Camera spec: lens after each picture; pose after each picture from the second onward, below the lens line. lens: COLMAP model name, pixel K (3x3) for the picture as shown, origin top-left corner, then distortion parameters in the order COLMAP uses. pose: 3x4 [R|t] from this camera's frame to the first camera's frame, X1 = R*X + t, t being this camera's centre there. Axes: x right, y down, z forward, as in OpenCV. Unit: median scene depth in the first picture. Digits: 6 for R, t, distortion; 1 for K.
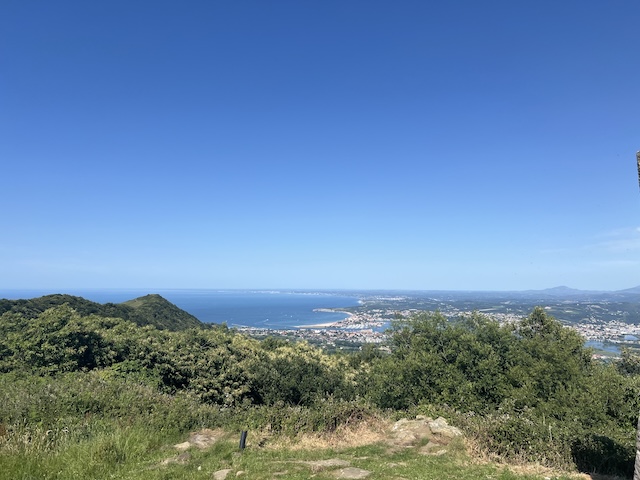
lens RADIAL K [[481.4, 0, 320.0], [0, 481.4, 240.0], [0, 0, 1]] dist [0.100666, -0.117610]
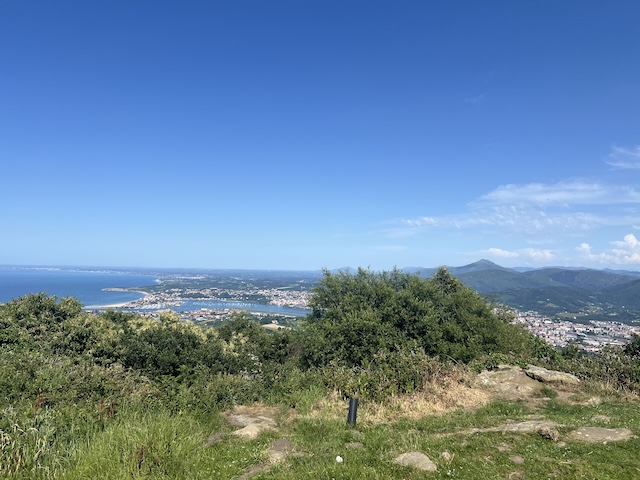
lens RADIAL K [[481.4, 0, 320.0], [0, 481.4, 240.0], [0, 0, 1]] dist [0.100666, -0.117610]
pose [[0.918739, 0.040410, 0.392793, -0.167402], [-0.057109, 0.997889, 0.030915, 0.053660], [-0.390715, -0.050835, 0.919107, 0.141751]]
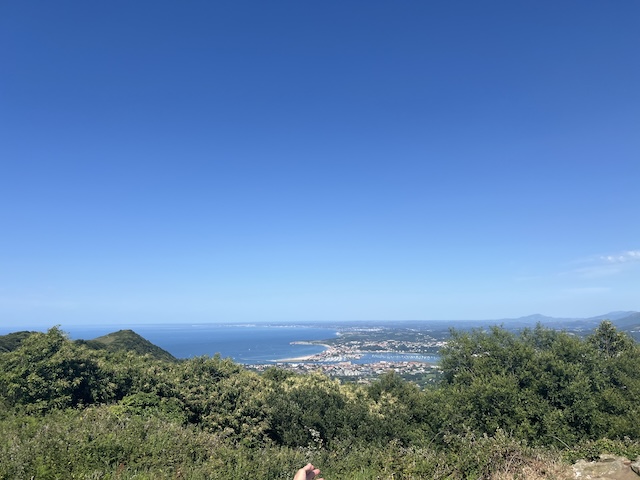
lens RADIAL K [[482.9, 0, 320.0], [0, 482.9, 240.0], [0, 0, 1]] dist [0.072254, -0.072170]
pose [[0.998677, -0.009782, 0.050489, -0.093548], [0.013048, 0.997815, -0.064765, 0.036170], [-0.049746, 0.065338, 0.996622, 0.116760]]
